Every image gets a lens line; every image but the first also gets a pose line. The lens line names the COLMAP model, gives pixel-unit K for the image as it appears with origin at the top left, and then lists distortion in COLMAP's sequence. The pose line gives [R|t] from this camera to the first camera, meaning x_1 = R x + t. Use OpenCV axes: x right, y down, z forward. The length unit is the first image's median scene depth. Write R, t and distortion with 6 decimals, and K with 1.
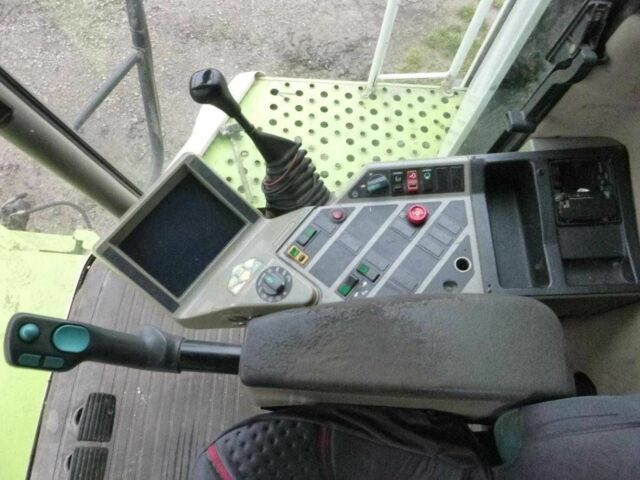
lens RADIAL K [[454.0, 0, 317.5], [0, 454.0, 239.5], [0, 0, 1]] dist [-0.033219, -0.000473]
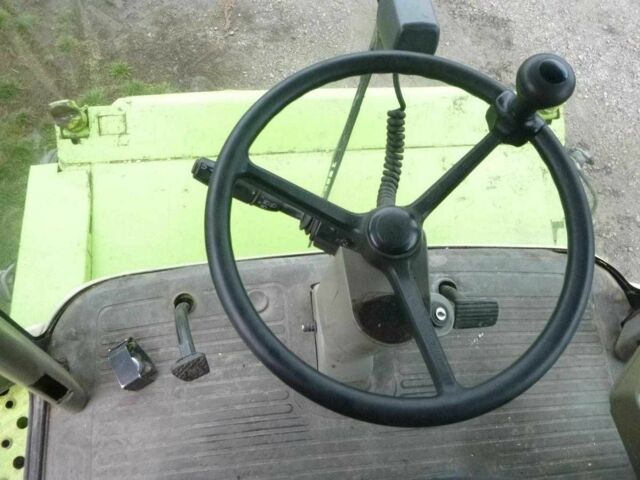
lens RADIAL K [[454.0, 0, 319.9], [0, 454.0, 240.1], [0, 0, 1]] dist [-0.033219, -0.000473]
pose [[0.075219, 0.917382, -0.390834, -0.304265], [-0.931928, 0.204114, 0.299747, 0.436207], [0.354757, 0.341683, 0.870288, -0.090913]]
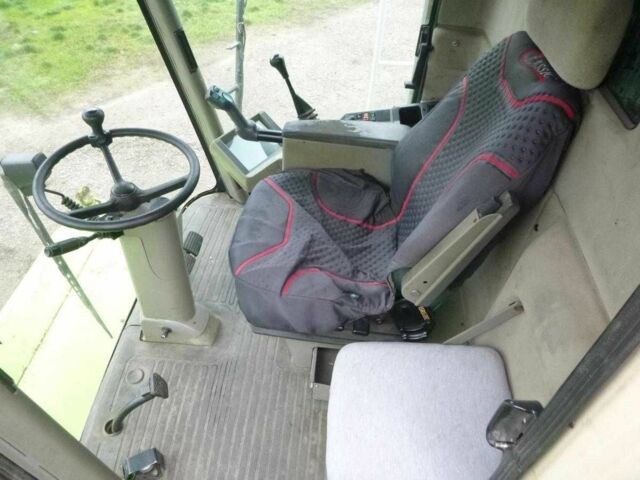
lens RADIAL K [[454.0, 0, 320.2], [0, 454.0, 238.7], [0, 0, 1]] dist [-0.033219, -0.000473]
pose [[0.995924, 0.038169, -0.081720, 0.185209], [-0.063979, 0.937593, -0.341799, 1.091050], [0.063574, 0.345635, 0.936213, -0.757493]]
